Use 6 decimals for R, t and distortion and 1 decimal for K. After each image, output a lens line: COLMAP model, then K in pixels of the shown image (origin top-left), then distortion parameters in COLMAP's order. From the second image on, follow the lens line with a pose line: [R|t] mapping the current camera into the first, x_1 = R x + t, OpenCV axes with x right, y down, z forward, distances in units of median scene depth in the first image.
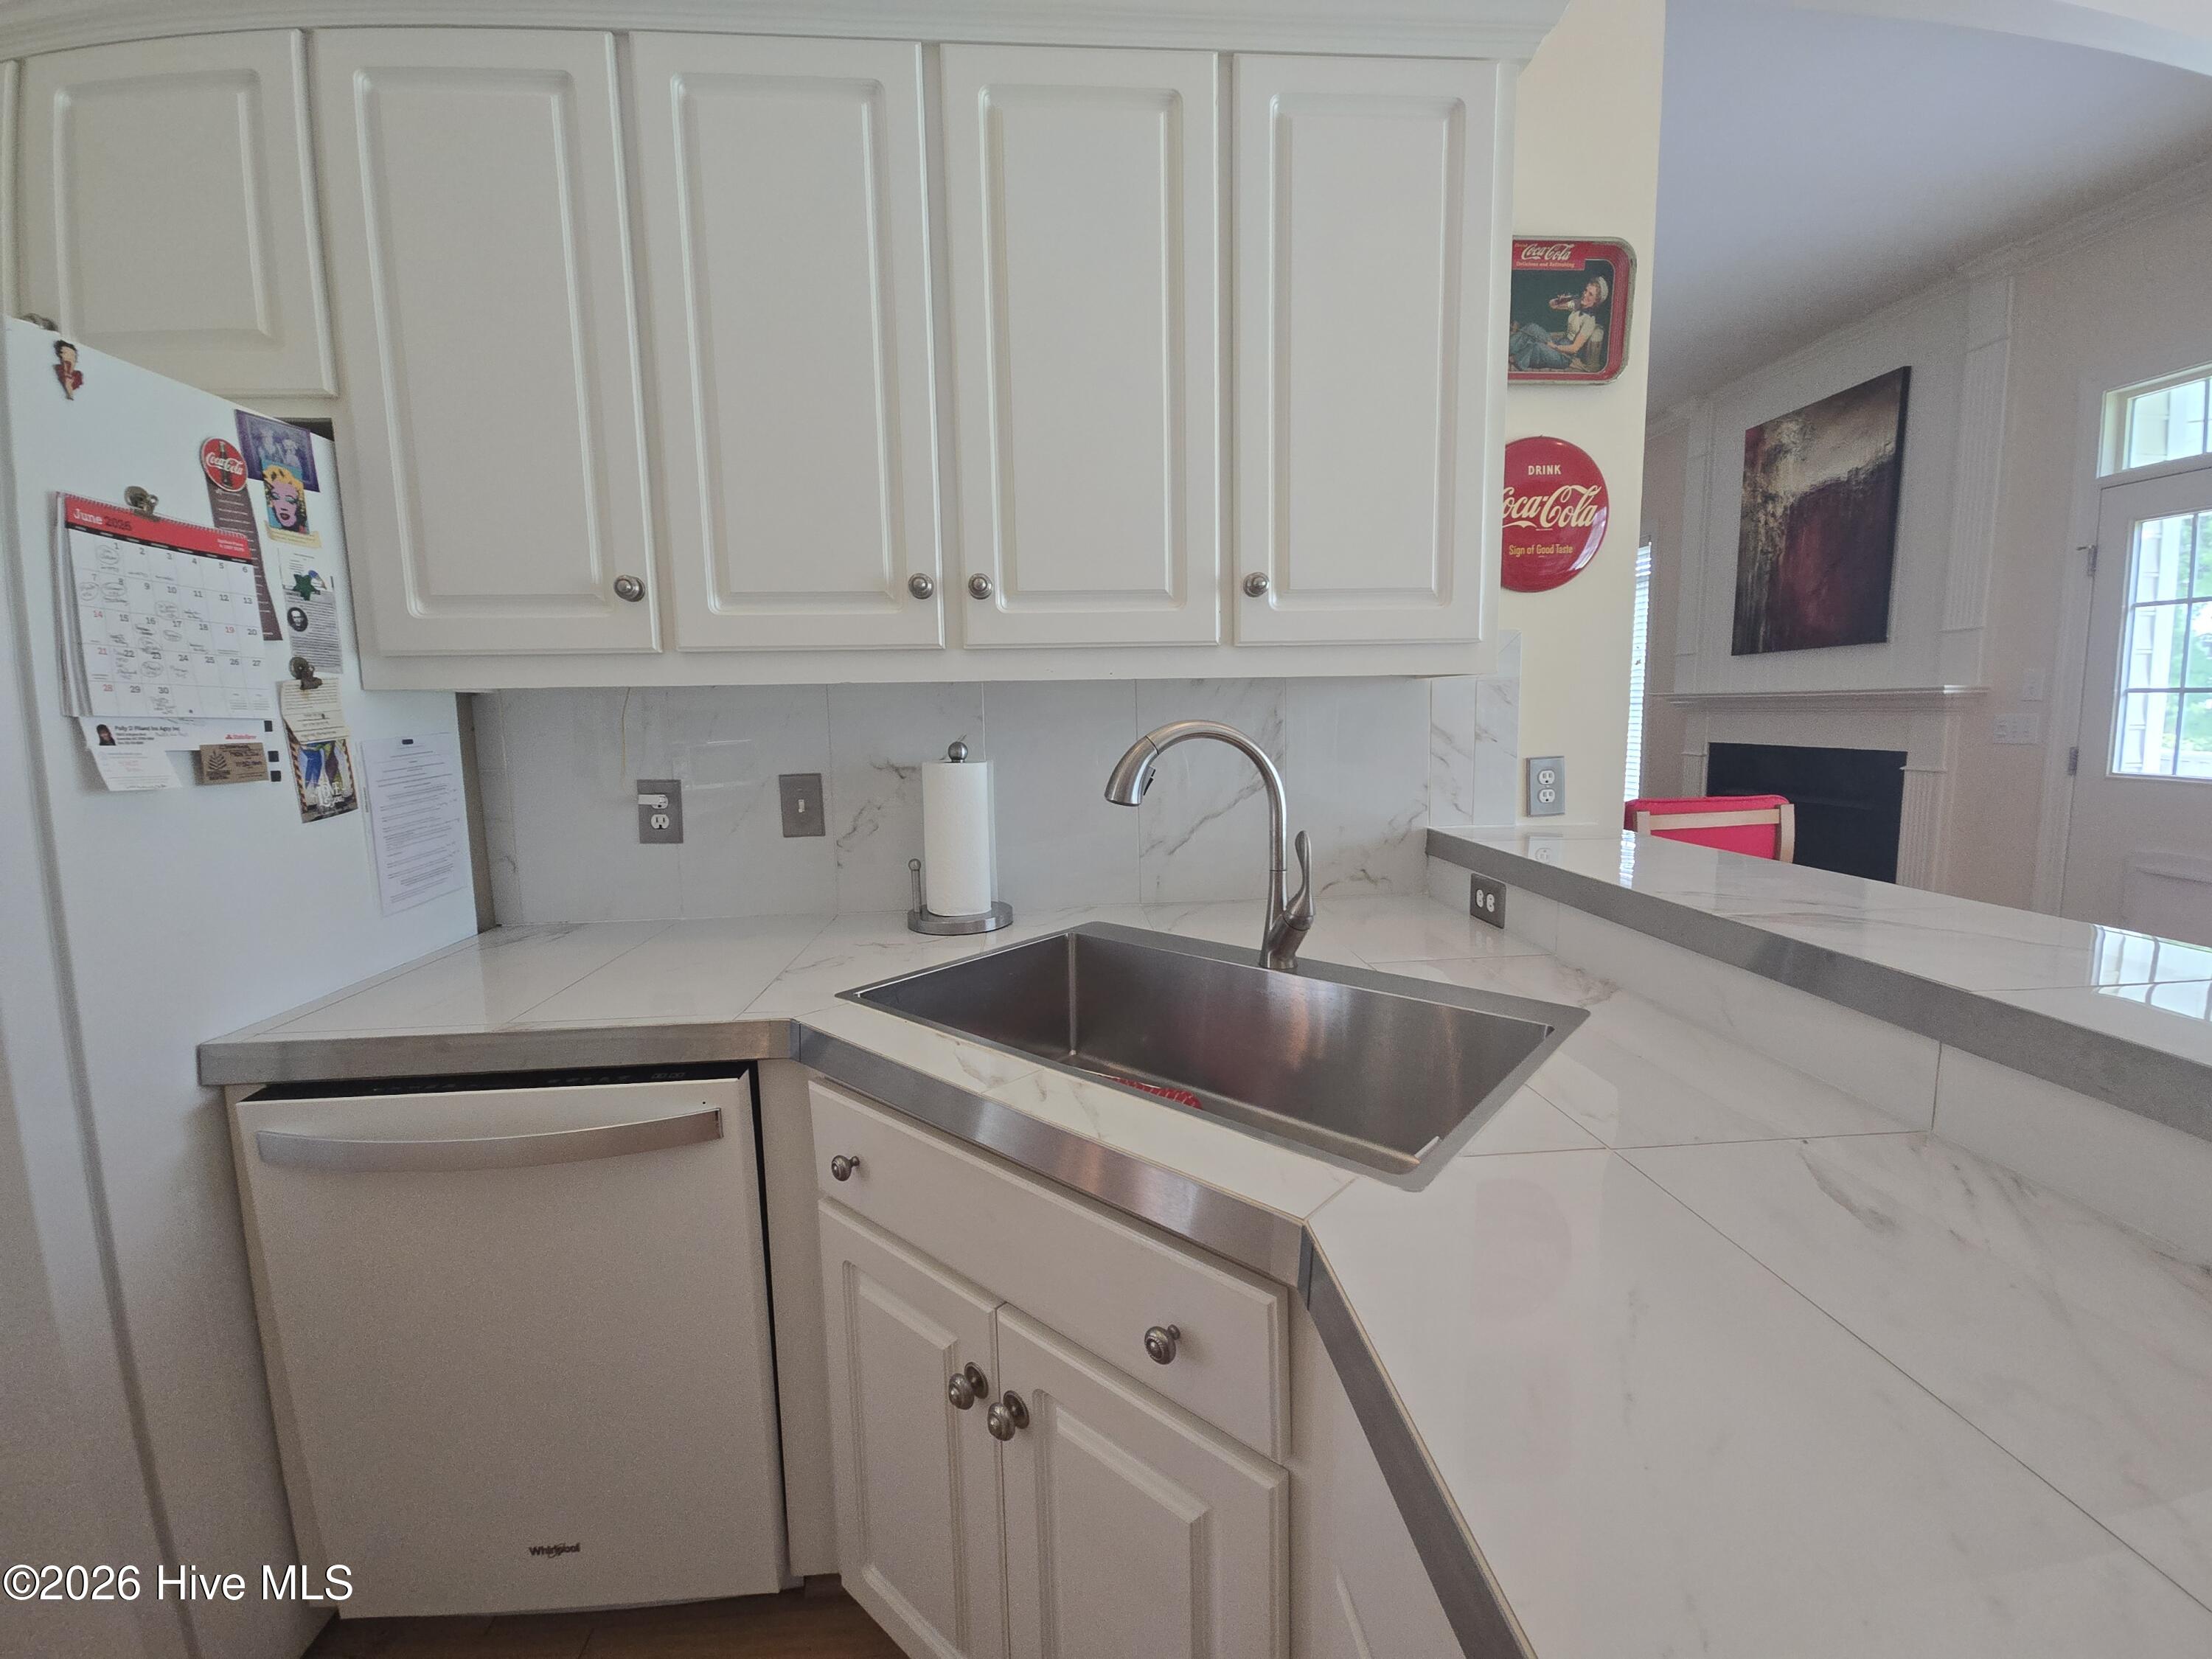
lens RADIAL K [[898.5, 0, 1110.1], [0, 898.5, 818.5], [0, 0, 1]] dist [0.006626, -0.001079]
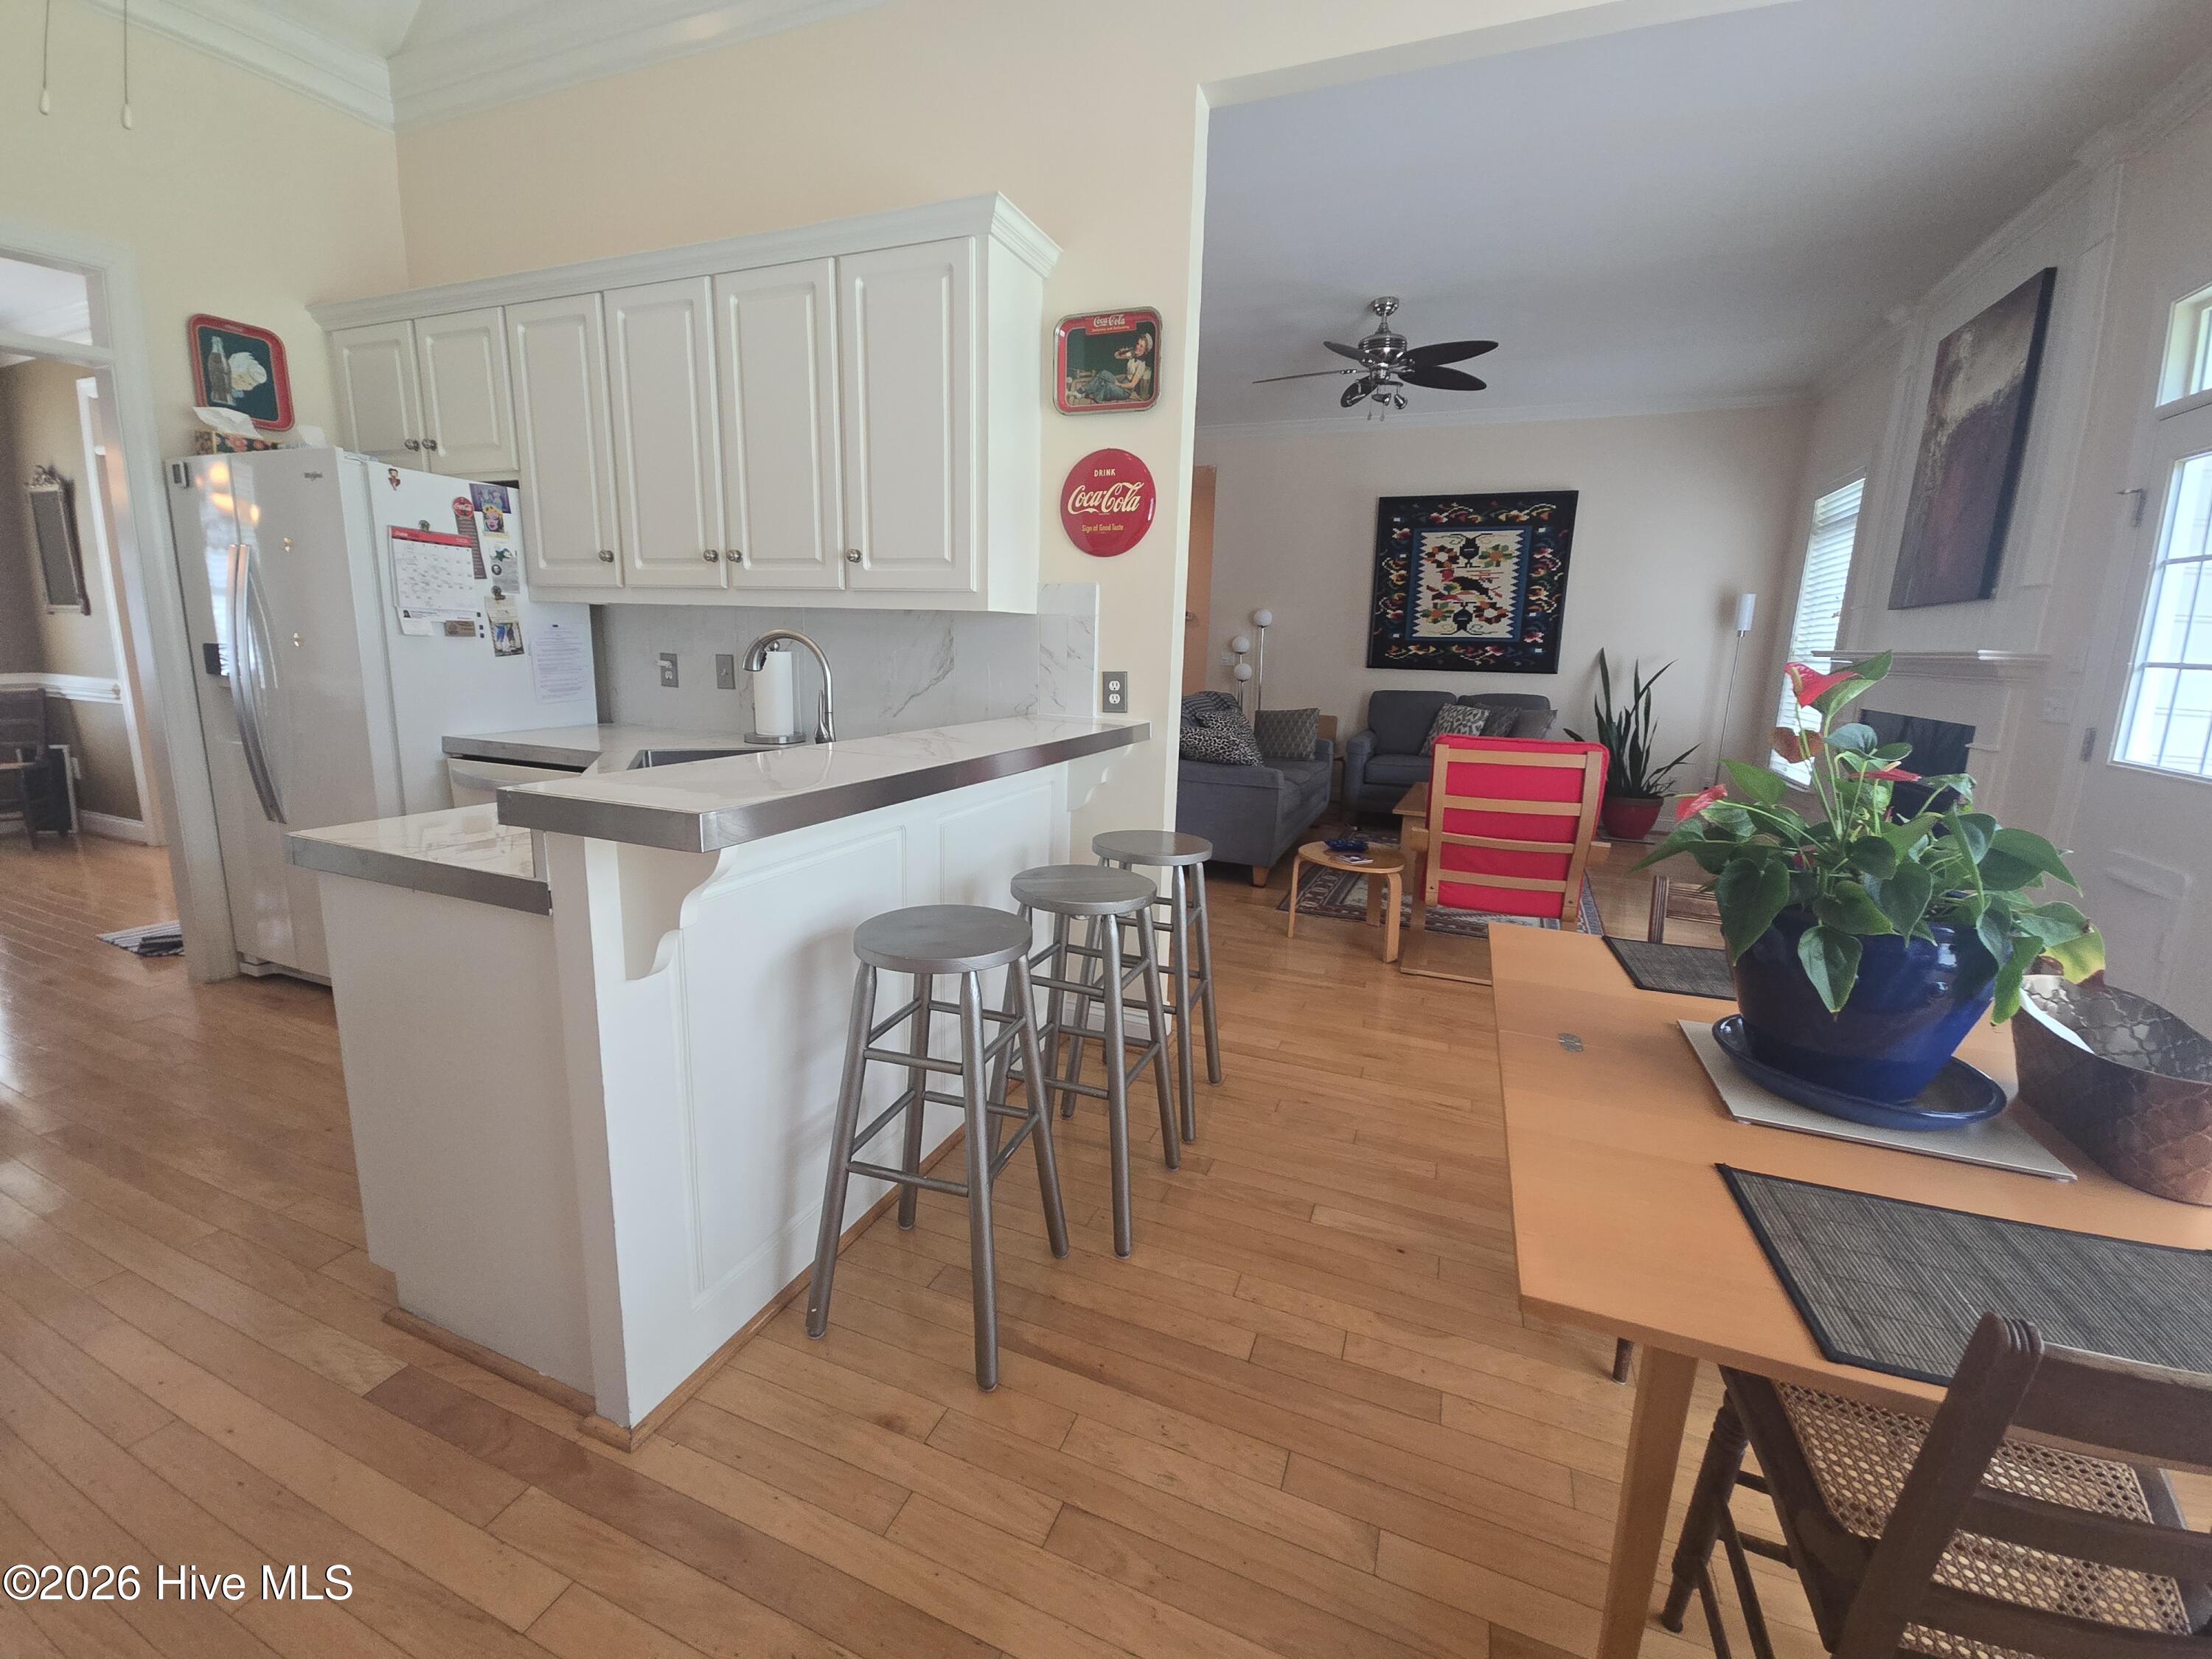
lens RADIAL K [[898.5, 0, 1117.3], [0, 898.5, 820.9], [0, 0, 1]] dist [0.006626, -0.001079]
pose [[0.898575, 0.129898, -0.419154, 1.183282], [-0.098420, 0.990506, 0.095974, 0.031956], [0.427641, -0.044987, 0.902828, -0.337628]]
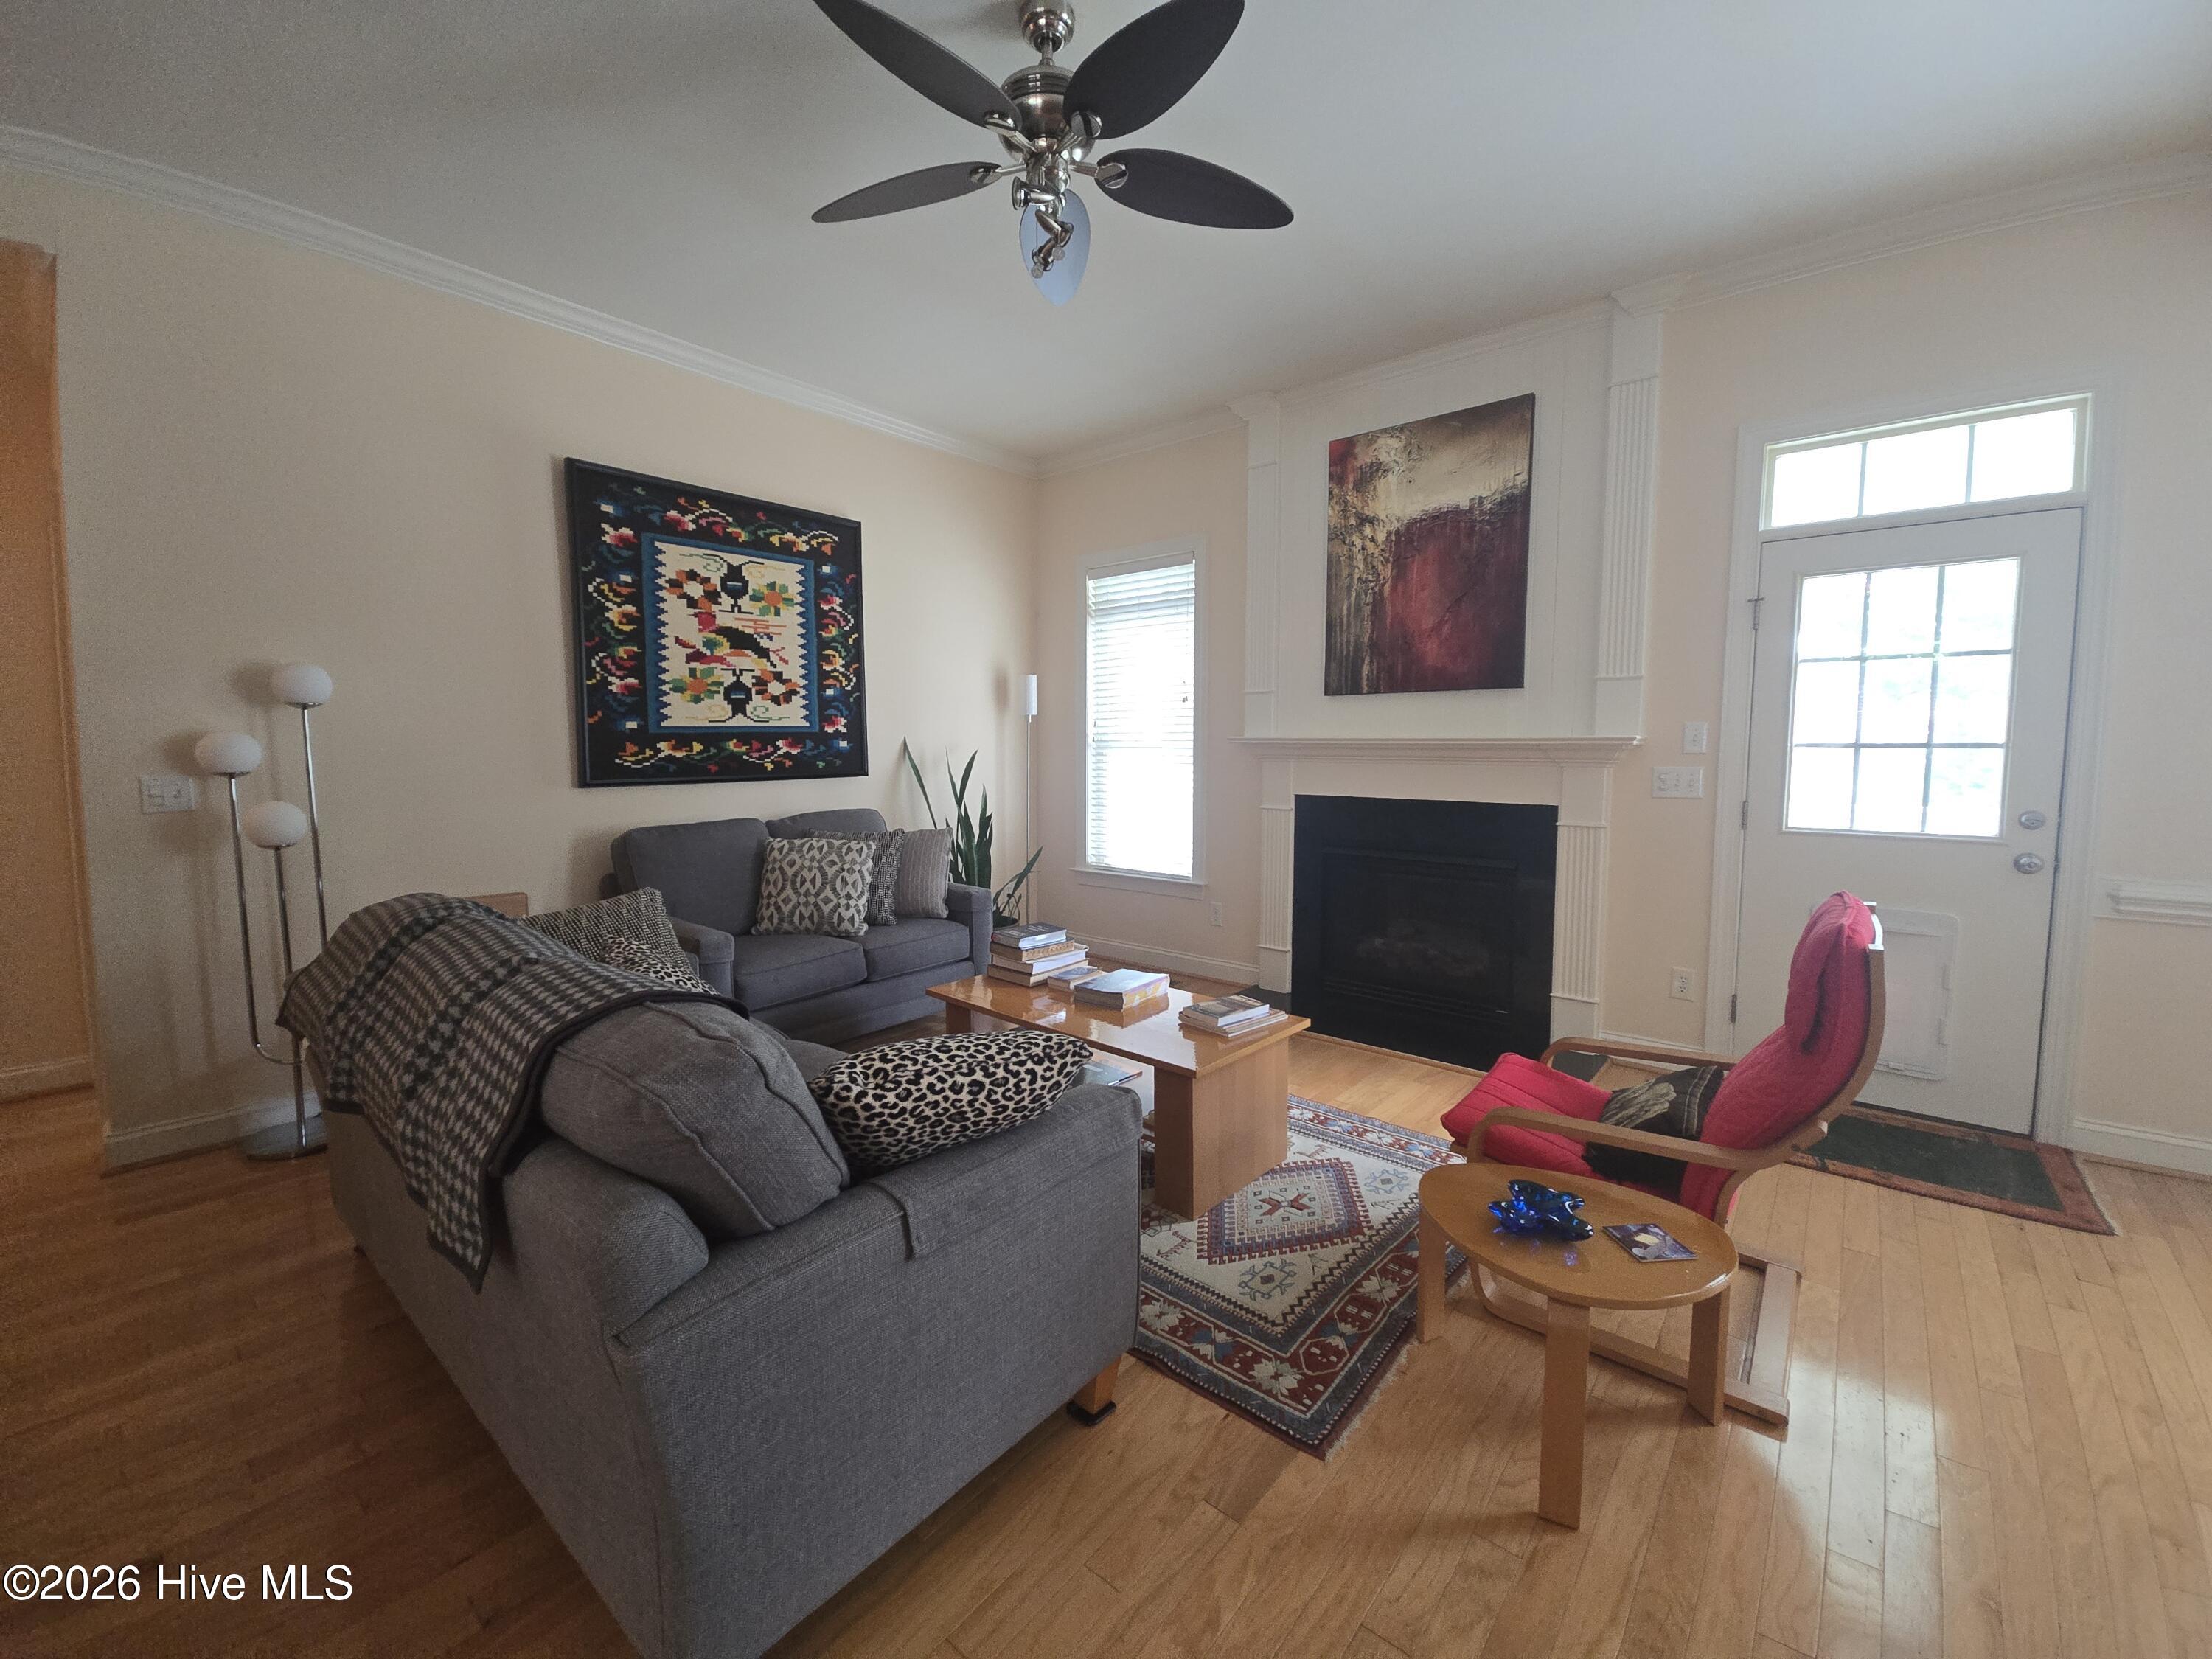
lens RADIAL K [[898.5, 0, 1105.4], [0, 898.5, 811.7], [0, 0, 1]] dist [0.006626, -0.001079]
pose [[0.701241, -0.037745, 0.711925, -0.240626], [0.073224, 0.997130, -0.019260, -0.193926], [-0.709154, 0.065636, 0.701992, 1.569511]]
